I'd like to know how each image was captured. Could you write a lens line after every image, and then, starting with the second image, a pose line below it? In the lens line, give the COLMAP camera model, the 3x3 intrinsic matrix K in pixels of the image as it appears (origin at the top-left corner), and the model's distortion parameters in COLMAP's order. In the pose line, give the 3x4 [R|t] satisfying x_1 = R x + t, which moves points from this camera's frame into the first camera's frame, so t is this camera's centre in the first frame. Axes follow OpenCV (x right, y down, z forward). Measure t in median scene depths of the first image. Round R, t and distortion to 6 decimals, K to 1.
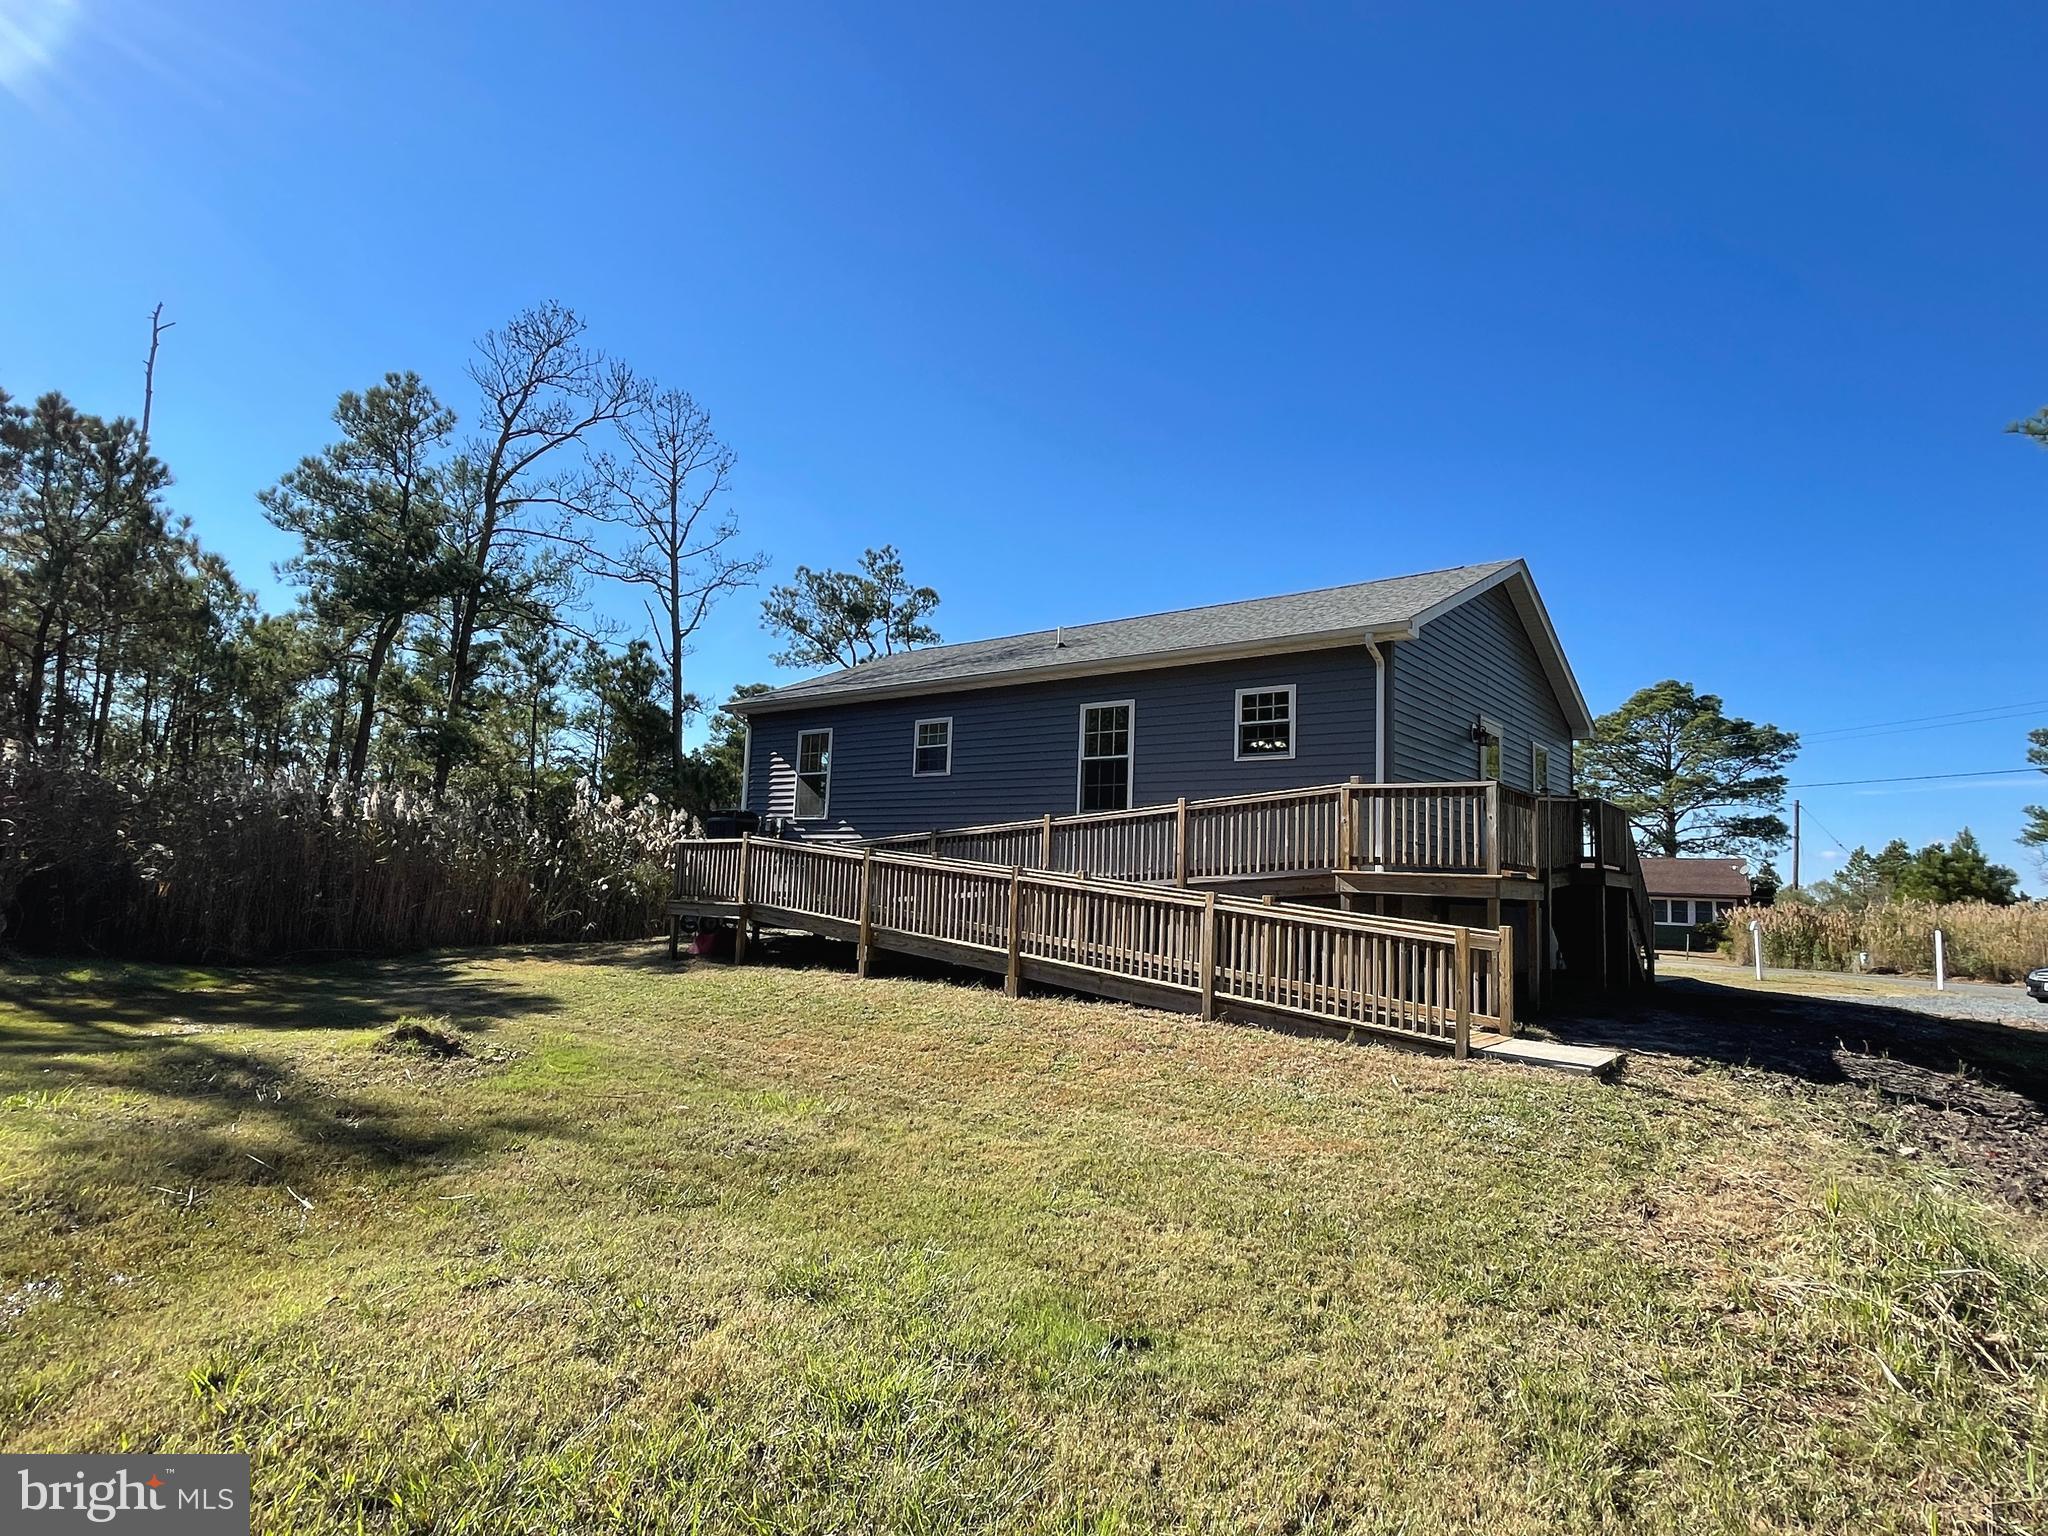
lens RADIAL K [[1125.7, 0, 1024.0], [0, 1125.7, 768.0], [0, 0, 1]] dist [0.000677, 0.000075]
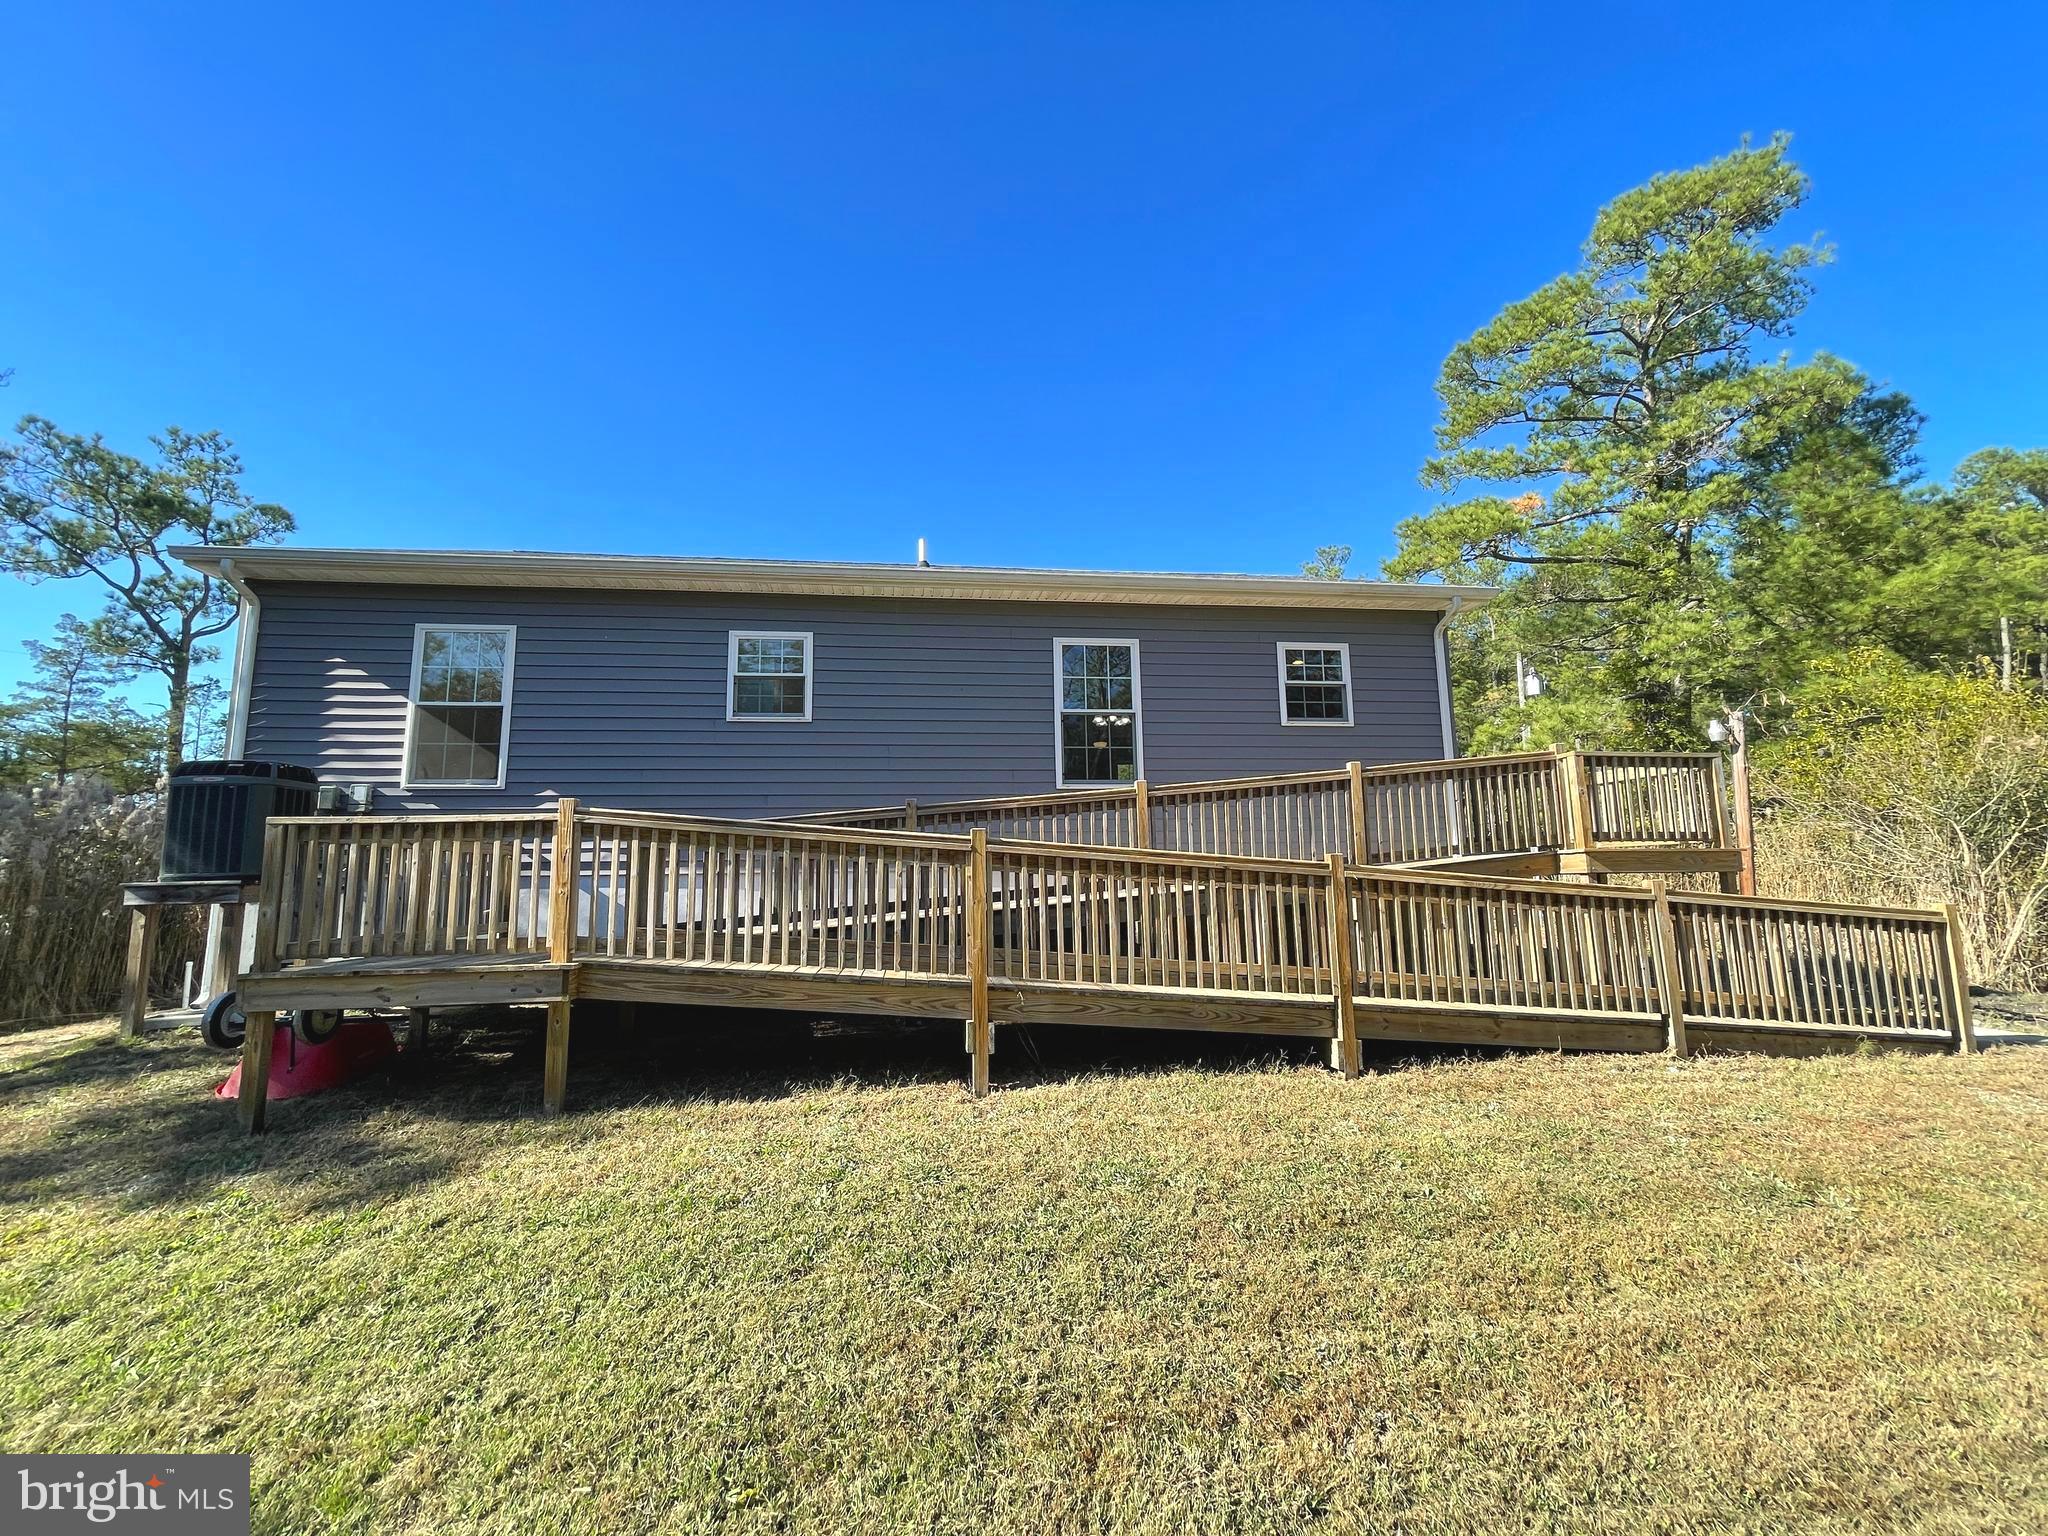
lens RADIAL K [[826.2, 0, 1012.2], [0, 826.2, 770.4], [0, 0, 1]] dist [-0.002005, -0.000046]
pose [[0.684790, 0.049560, 0.727053, -0.402257], [-0.035626, 0.998769, -0.034527, 0.056487], [-0.727869, -0.002258, 0.685713, 0.727770]]
